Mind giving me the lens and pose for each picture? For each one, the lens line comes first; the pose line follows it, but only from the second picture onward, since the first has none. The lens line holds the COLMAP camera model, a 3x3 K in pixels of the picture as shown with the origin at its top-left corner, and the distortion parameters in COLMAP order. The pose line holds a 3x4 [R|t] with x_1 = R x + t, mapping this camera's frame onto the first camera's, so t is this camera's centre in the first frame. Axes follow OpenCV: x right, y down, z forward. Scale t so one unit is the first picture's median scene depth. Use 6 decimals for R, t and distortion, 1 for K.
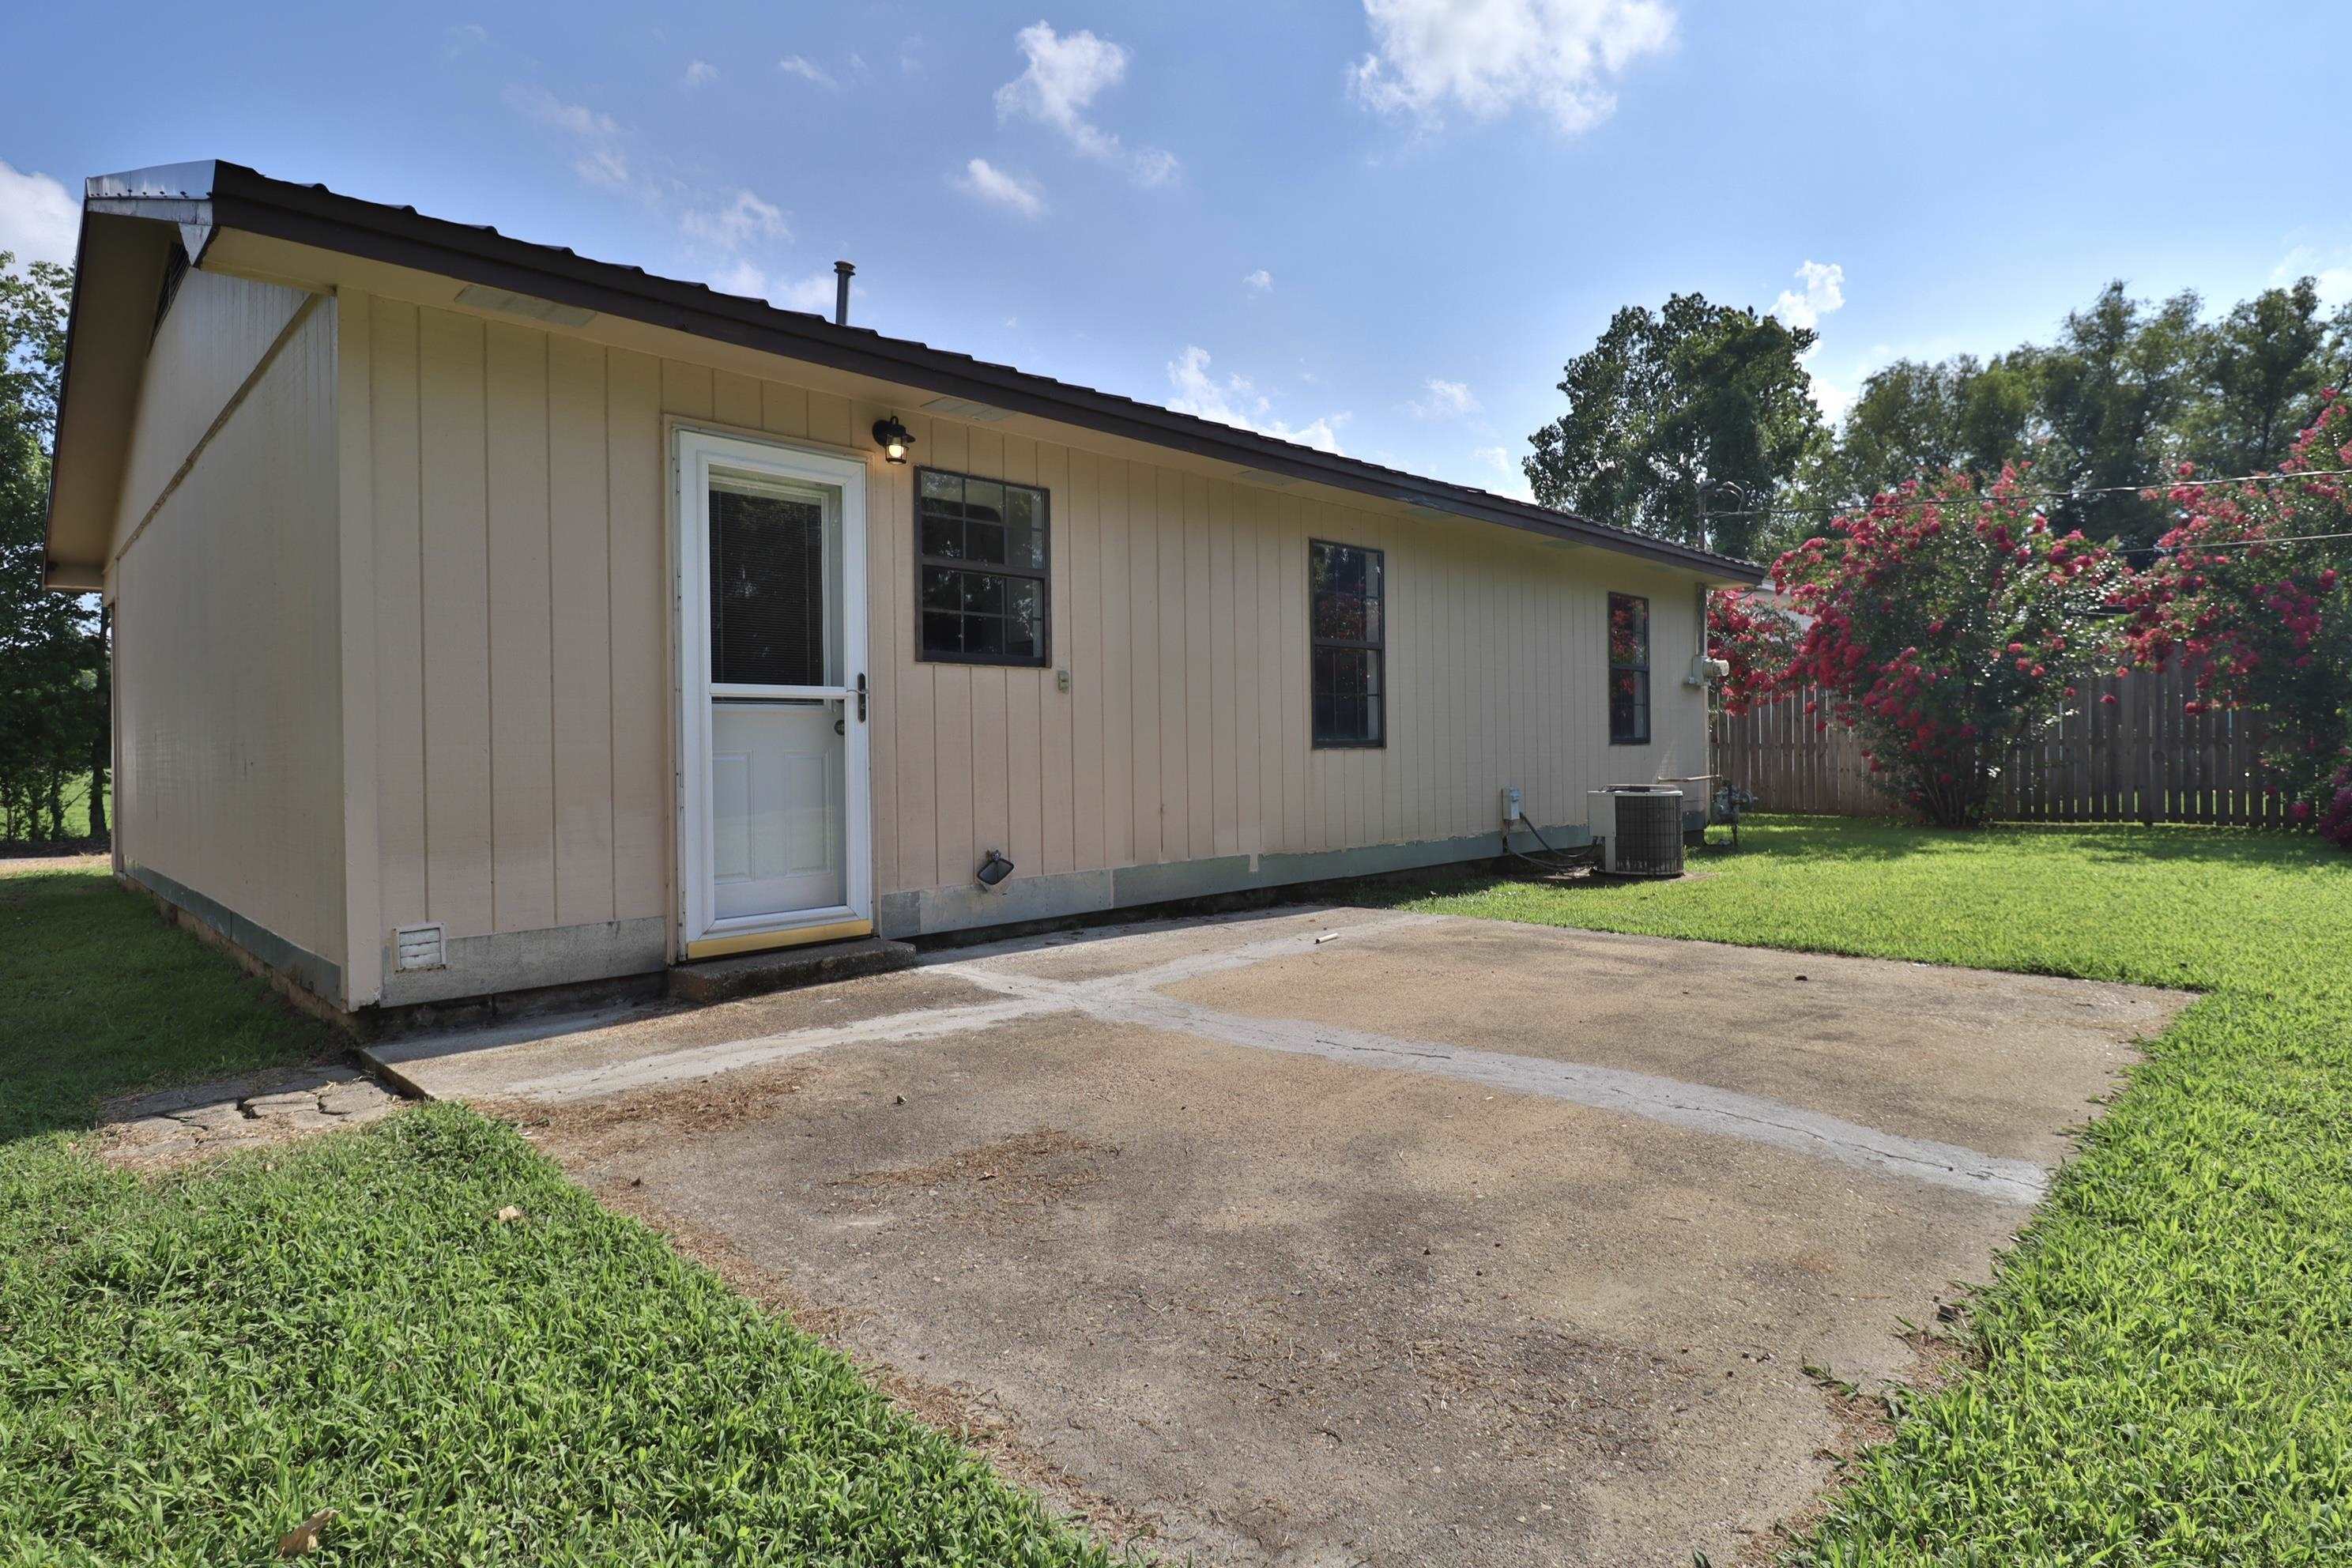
lens RADIAL K [[1228.4, 0, 1187.3], [0, 1228.4, 755.7], [0, 0, 1]] dist [0.000805, -0.015878]
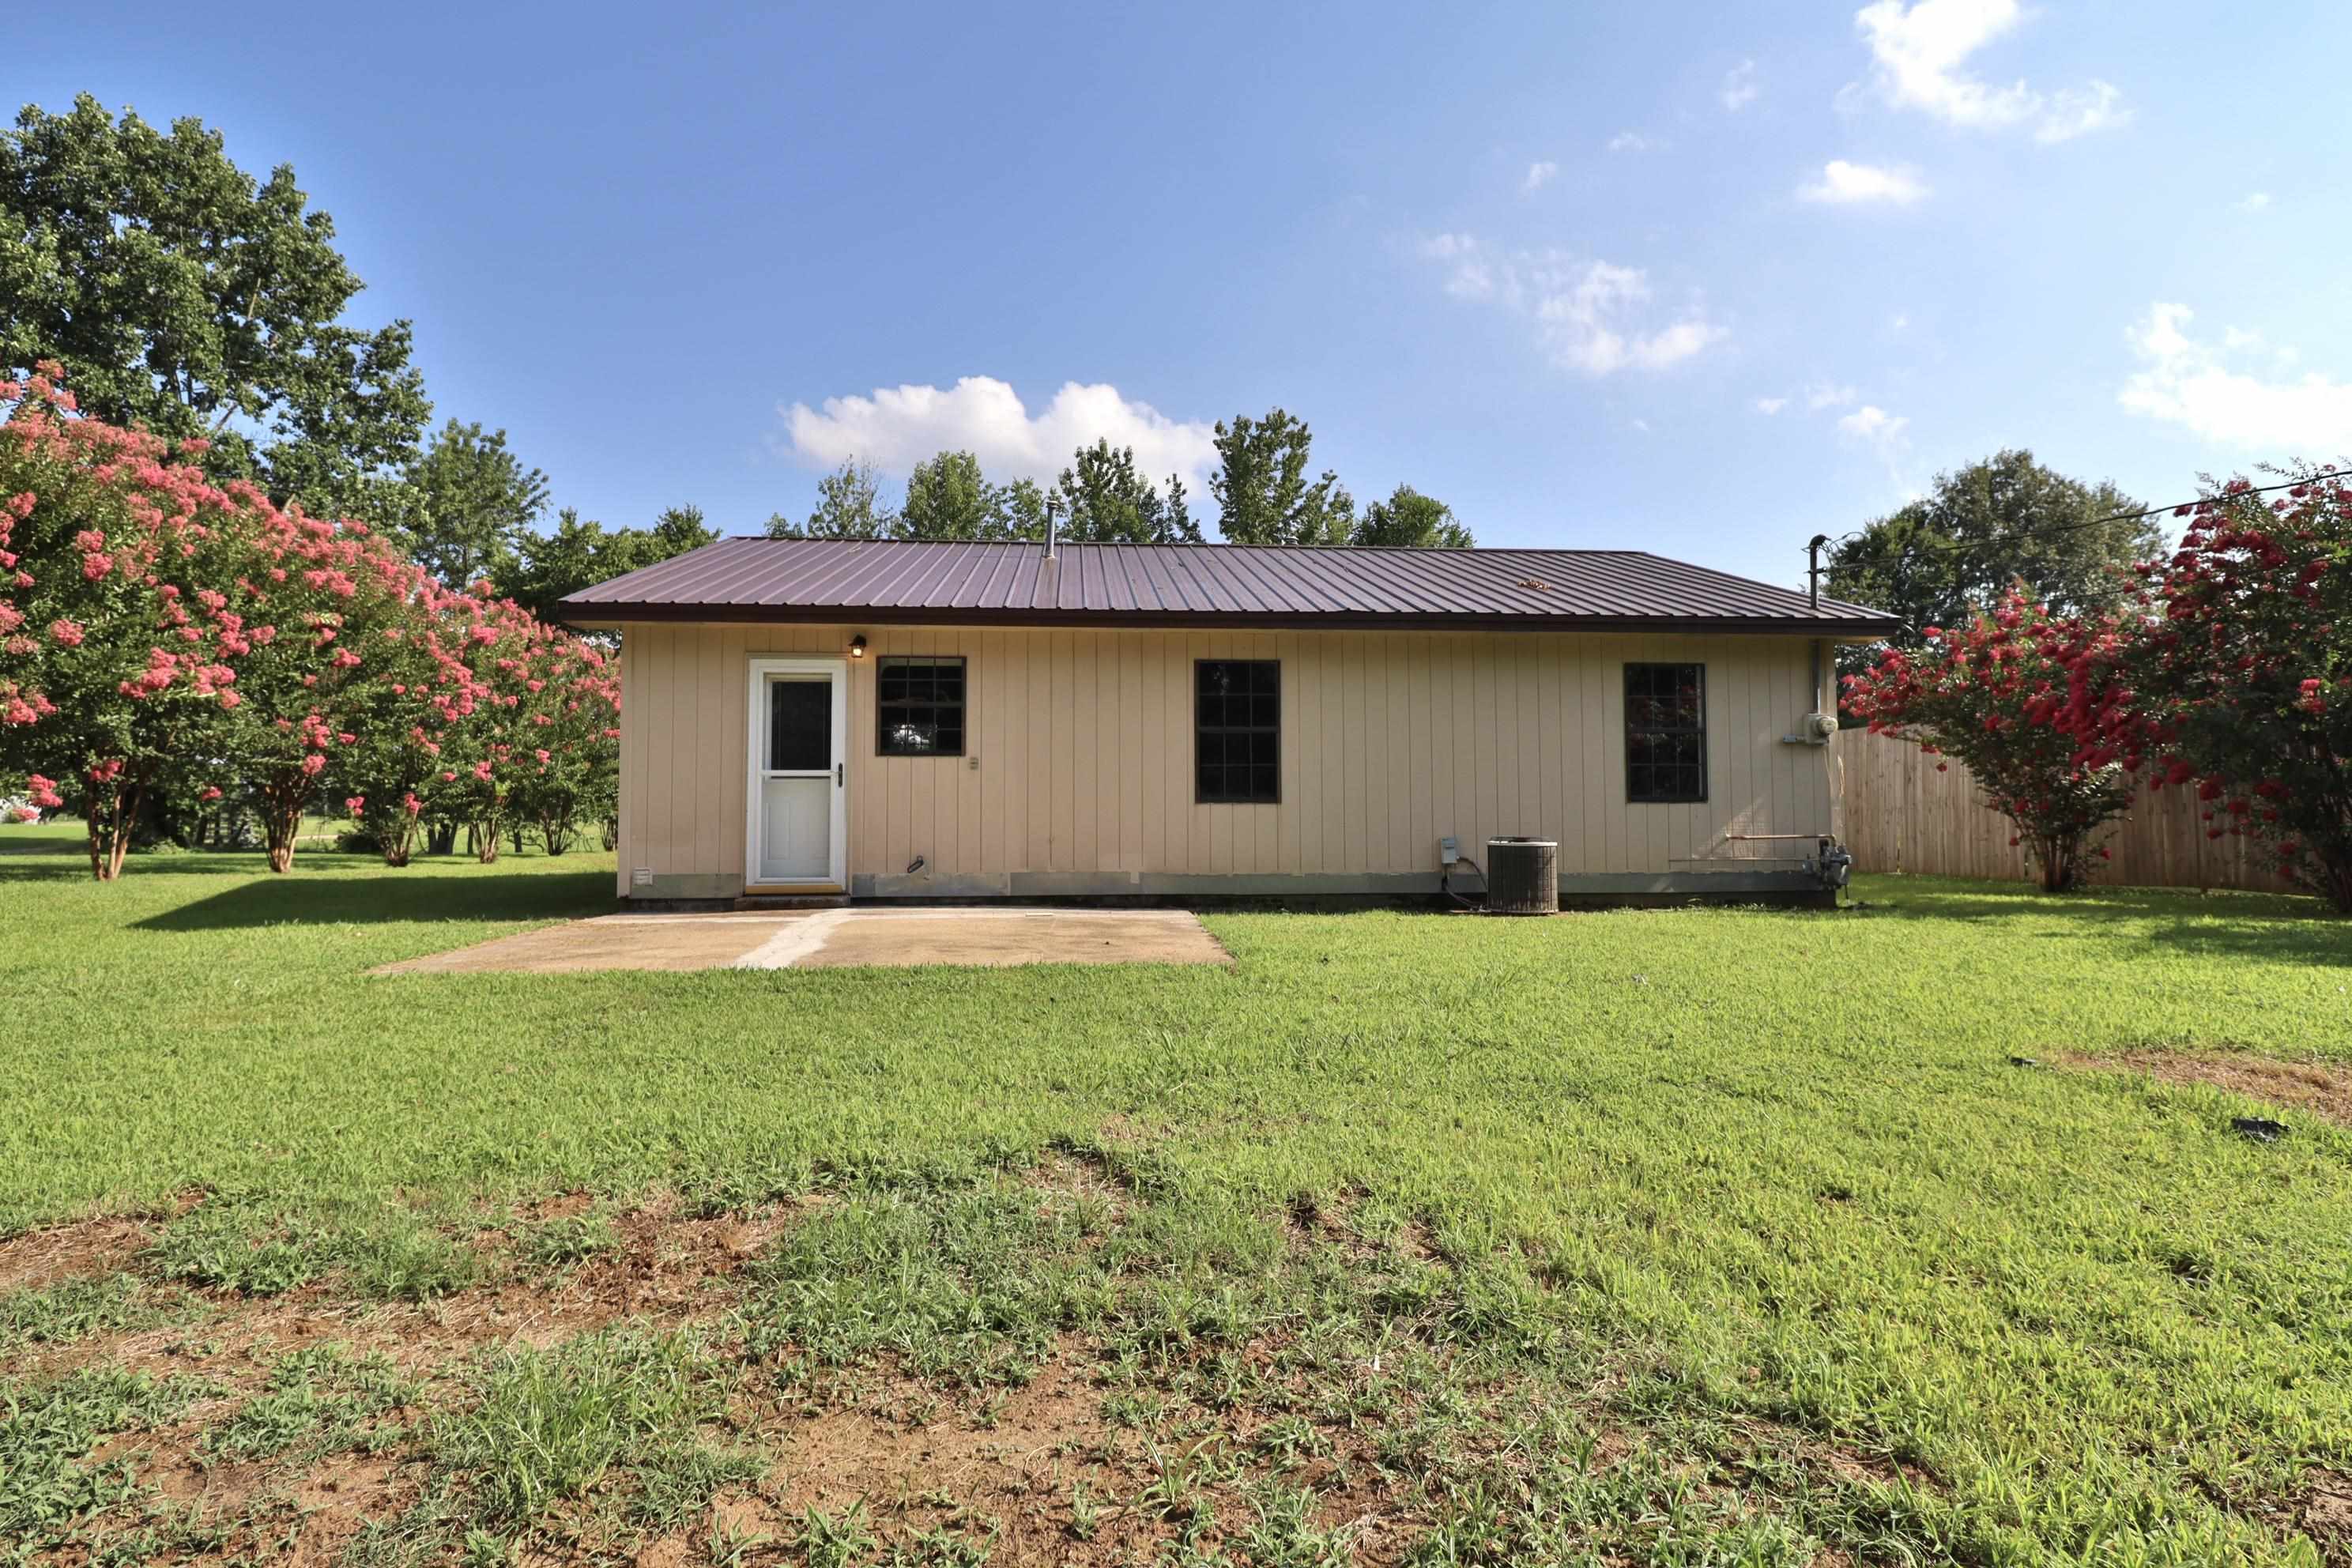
lens RADIAL K [[1228.4, 0, 1187.3], [0, 1228.4, 755.7], [0, 0, 1]] dist [0.000805, -0.015878]
pose [[0.750607, -0.013234, -0.660617, 1.058514], [-0.011554, 0.999384, -0.033148, -0.013110], [0.660648, 0.032515, 0.749991, -0.102532]]
